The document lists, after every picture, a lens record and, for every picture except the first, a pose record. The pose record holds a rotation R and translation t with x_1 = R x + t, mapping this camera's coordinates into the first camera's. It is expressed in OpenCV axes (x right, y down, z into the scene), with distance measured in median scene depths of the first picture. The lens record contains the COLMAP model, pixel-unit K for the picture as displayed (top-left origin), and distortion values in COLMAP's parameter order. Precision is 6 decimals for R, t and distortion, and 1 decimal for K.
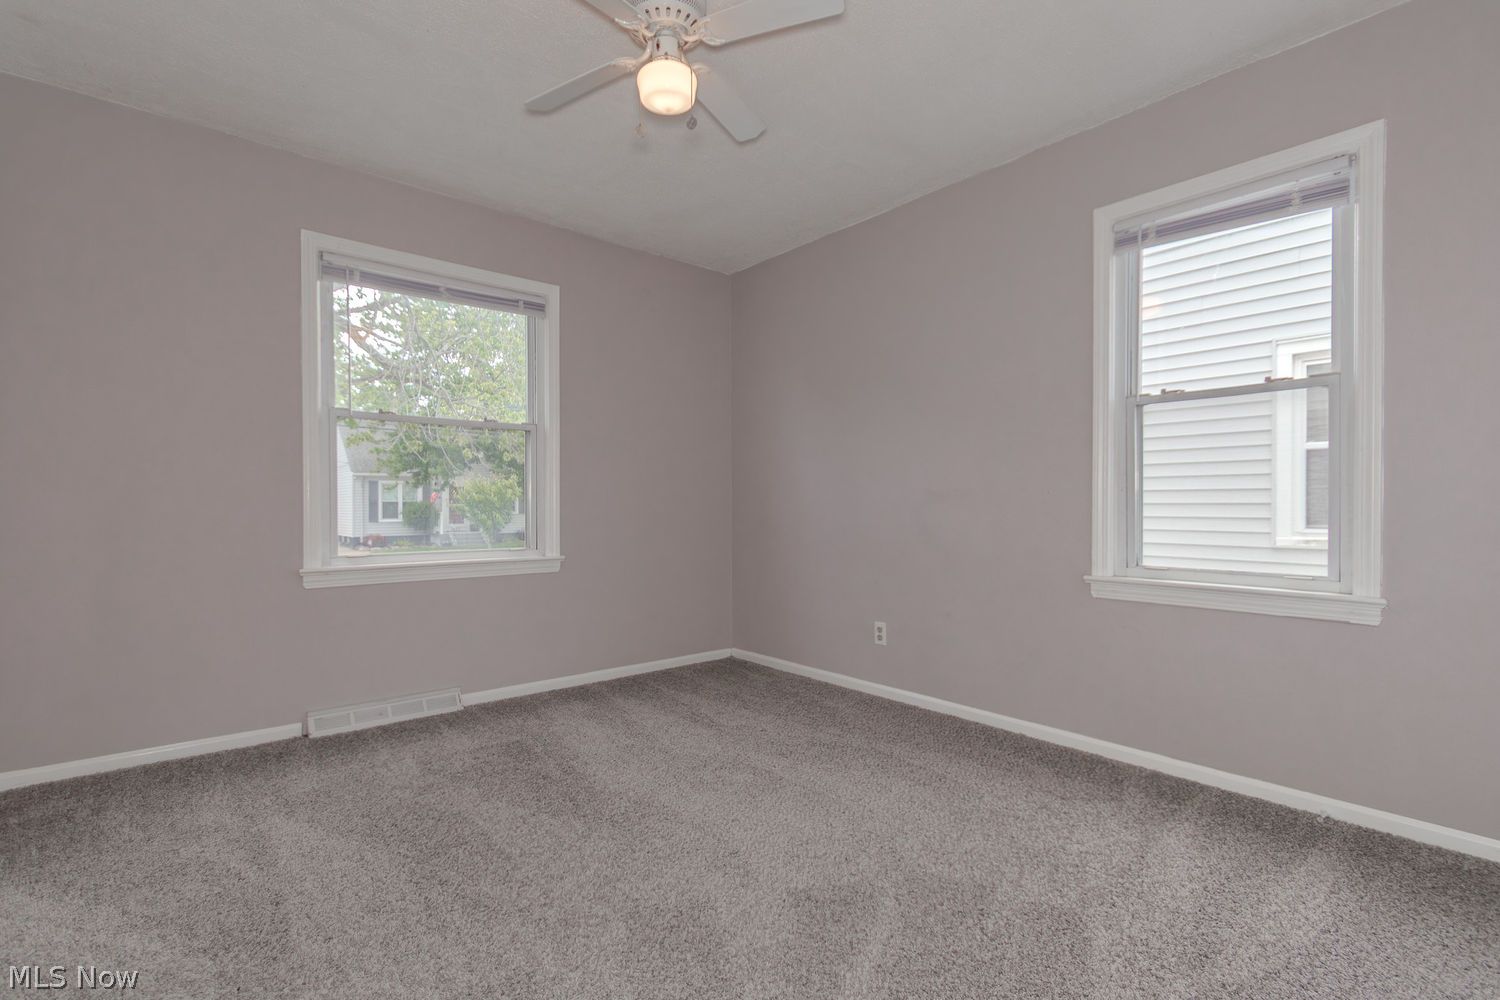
lens RADIAL K [[694.2, 0, 758.5], [0, 694.2, 498.5], [0, 0, 1]] dist [0.008843, -0.005210]
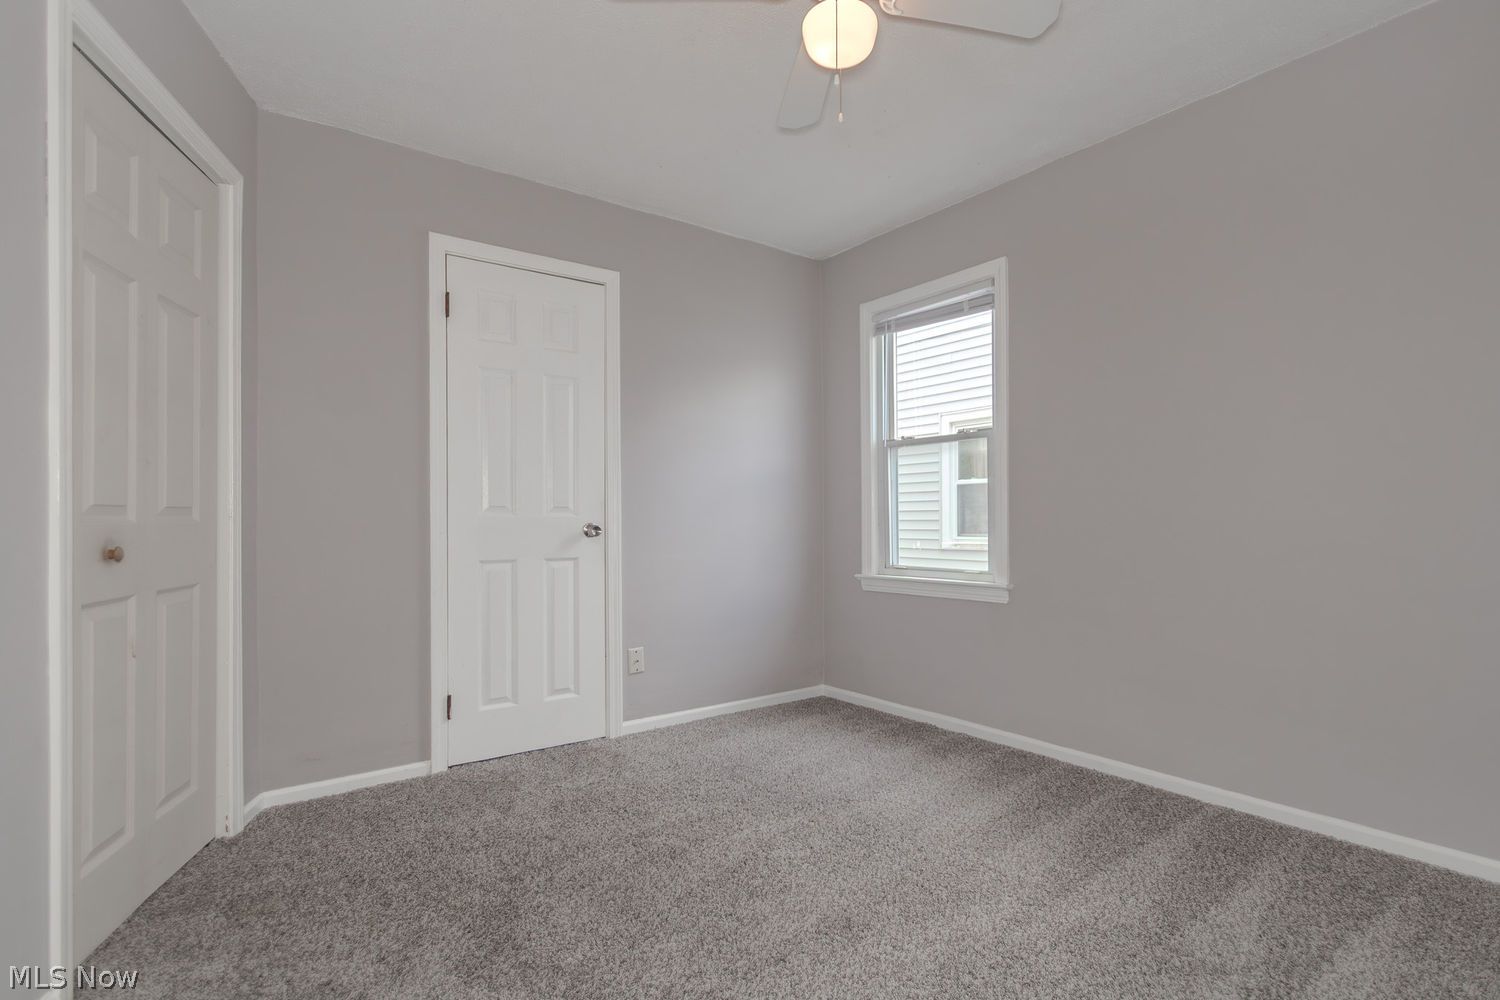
lens RADIAL K [[716.9, 0, 752.5], [0, 716.9, 498.5], [0, 0, 1]] dist [0.000943, 0.000604]
pose [[0.998118, -0.009911, -0.060510, 0.407209], [0.008290, 0.999601, -0.026984, 0.000659], [0.060753, 0.026431, 0.997803, -0.469638]]
